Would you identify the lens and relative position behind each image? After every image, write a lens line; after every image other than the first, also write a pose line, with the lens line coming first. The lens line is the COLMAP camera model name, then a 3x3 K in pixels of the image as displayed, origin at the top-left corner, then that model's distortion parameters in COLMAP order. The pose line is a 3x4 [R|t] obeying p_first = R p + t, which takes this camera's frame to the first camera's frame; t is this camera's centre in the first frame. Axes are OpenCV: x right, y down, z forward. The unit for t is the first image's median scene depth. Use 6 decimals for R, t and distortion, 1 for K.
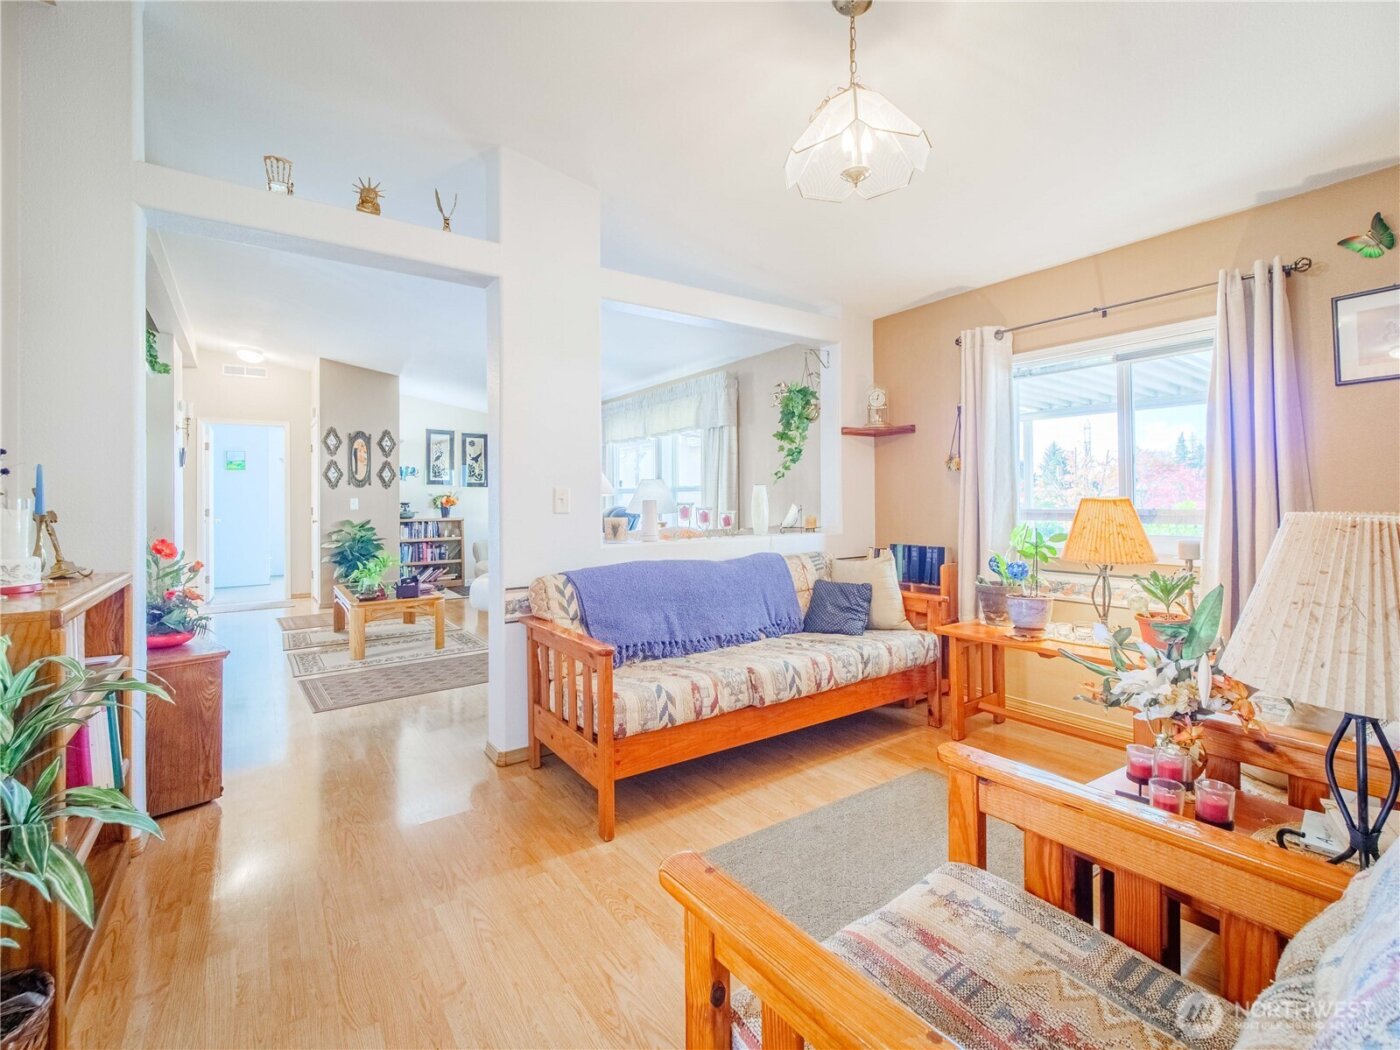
lens RADIAL K [[631.3, 0, 691.8], [0, 631.3, 497.9], [0, 0, 1]] dist [0.002652, -0.001864]
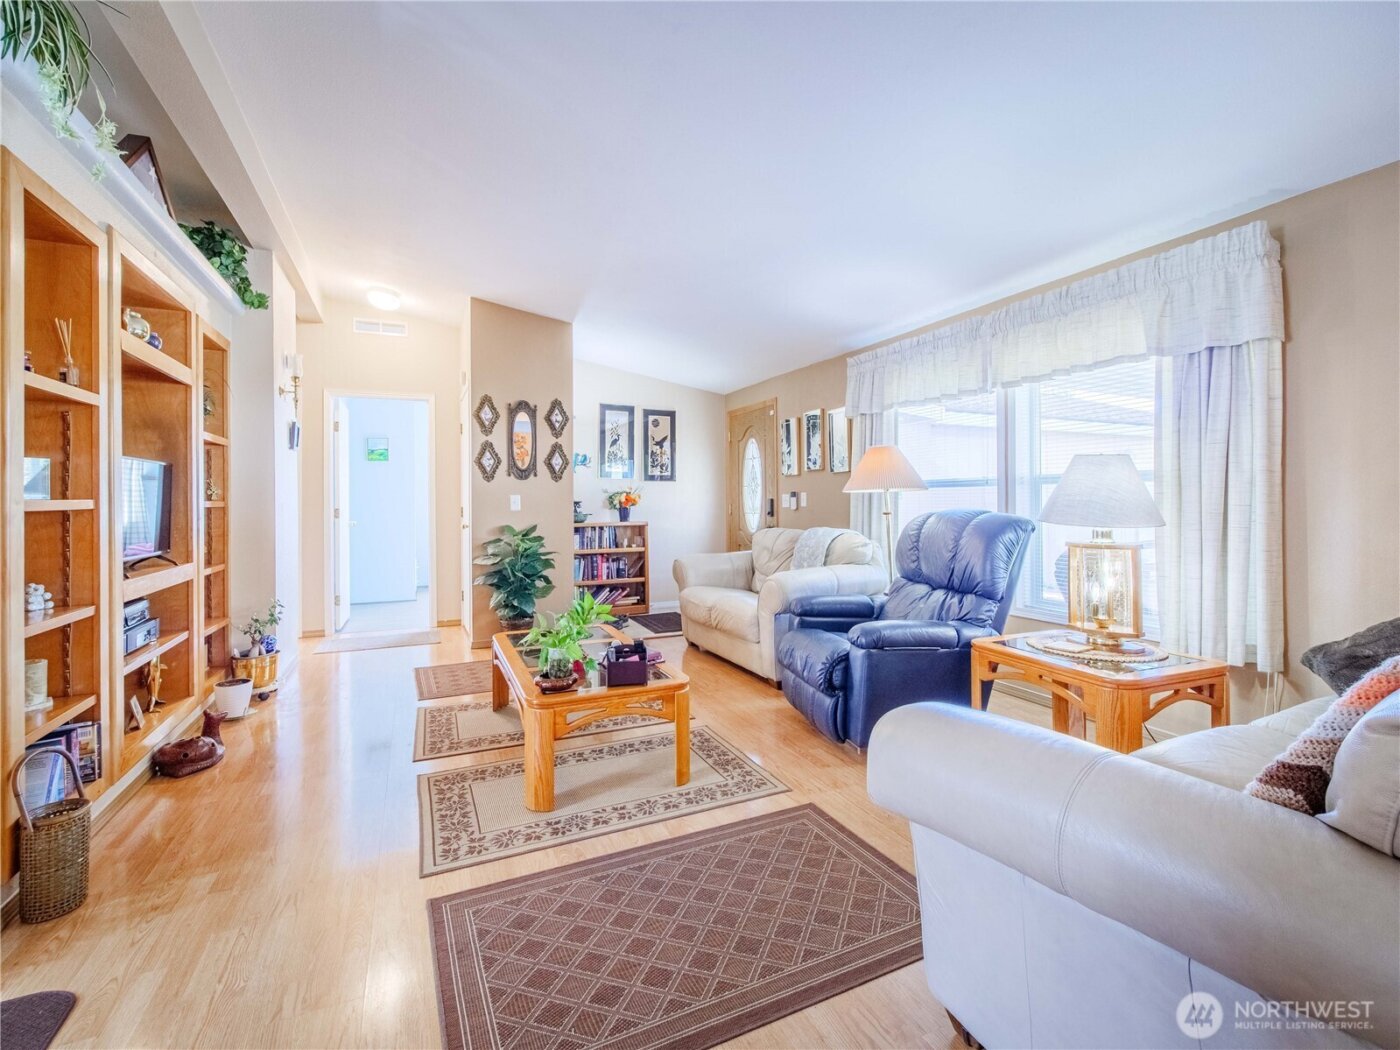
lens RADIAL K [[631.3, 0, 691.7], [0, 631.3, 509.7], [0, 0, 1]] dist [0.002652, -0.001864]
pose [[0.980516, 0.006719, -0.196324, -0.194680], [-0.002934, 0.999804, 0.019564, 0.002674], [0.196417, -0.018607, 0.980344, 0.332162]]
